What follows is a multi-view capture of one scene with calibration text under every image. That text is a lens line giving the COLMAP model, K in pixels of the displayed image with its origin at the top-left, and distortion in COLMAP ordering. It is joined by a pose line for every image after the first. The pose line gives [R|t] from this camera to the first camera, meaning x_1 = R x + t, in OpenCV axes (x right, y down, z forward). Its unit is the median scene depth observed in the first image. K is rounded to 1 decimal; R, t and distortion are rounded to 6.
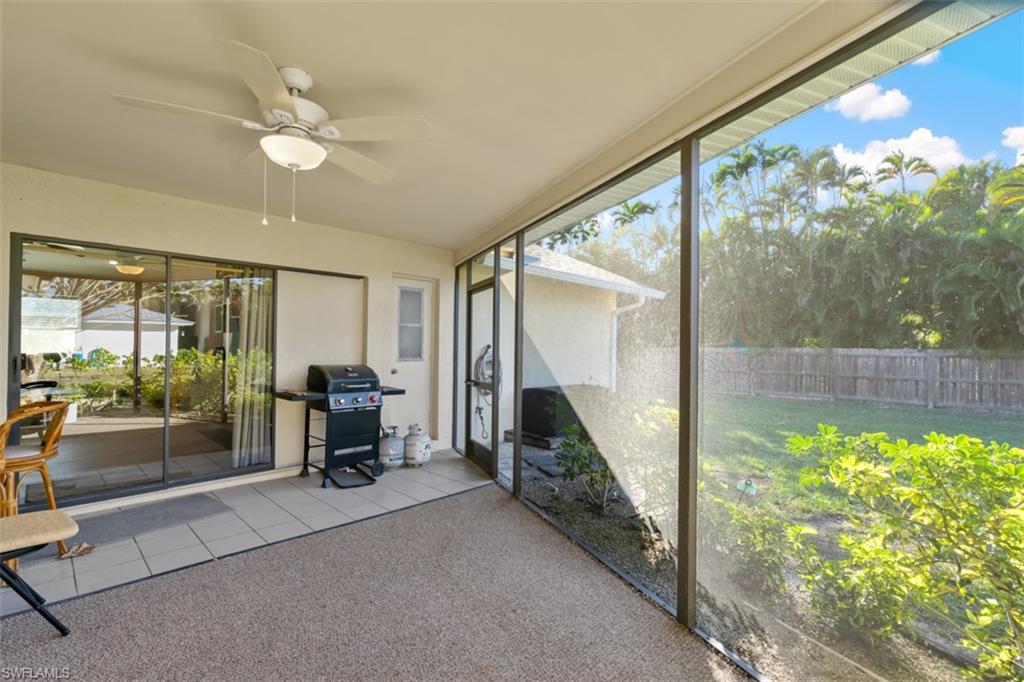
lens RADIAL K [[469.5, 0, 511.5], [0, 469.5, 344.6], [0, 0, 1]] dist [-0.006722, 0.003205]
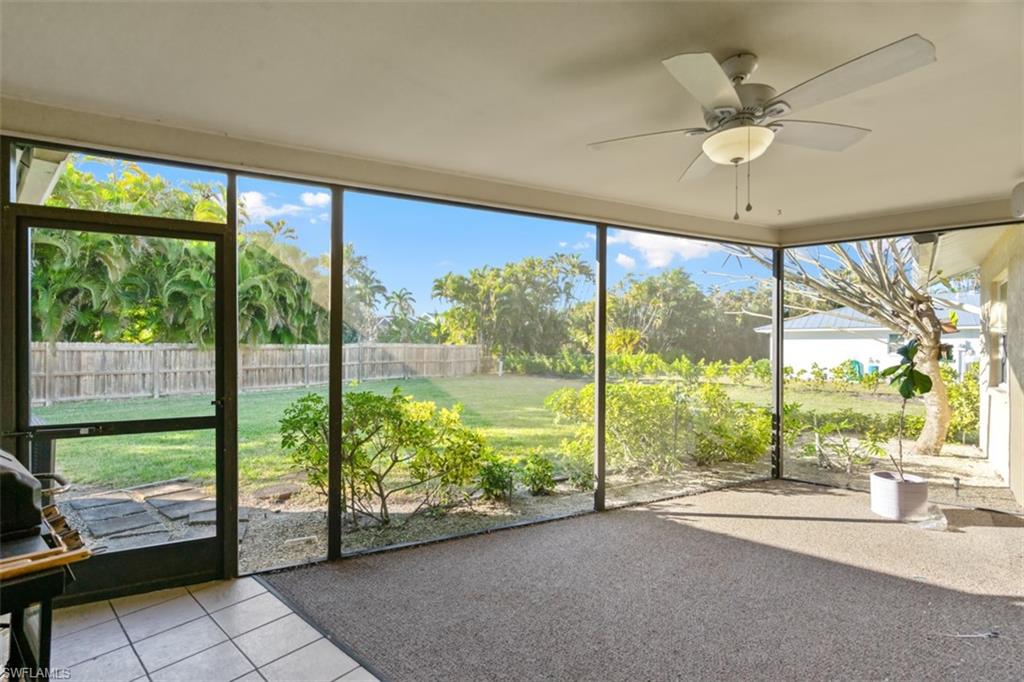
lens RADIAL K [[469.5, 0, 511.7], [0, 469.5, 346.6], [0, 0, 1]] dist [-0.006722, 0.003205]
pose [[-0.078956, -0.010212, 0.996826, -0.223257], [-0.004925, 0.999939, 0.009854, 0.003227], [-0.996866, -0.004131, -0.079002, 0.261730]]
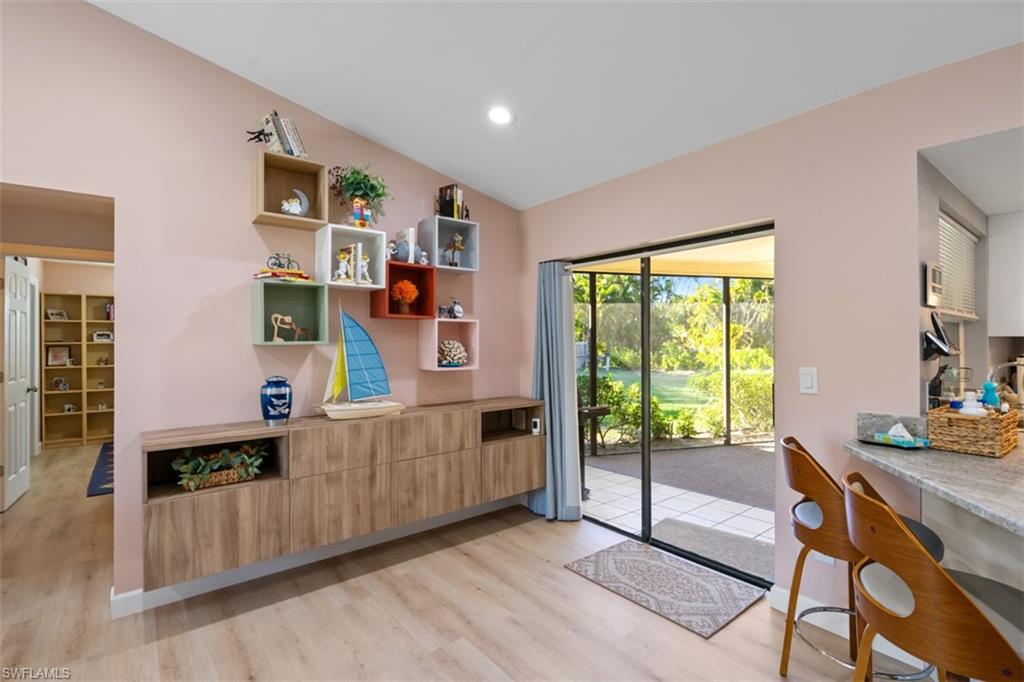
lens RADIAL K [[469.5, 0, 514.3], [0, 469.5, 340.5], [0, 0, 1]] dist [-0.006722, 0.003205]
pose [[0.107387, -0.007181, 0.994191, -0.442323], [0.009040, 0.999940, 0.006246, -0.007614], [-0.994176, 0.008317, 0.107445, 0.349274]]
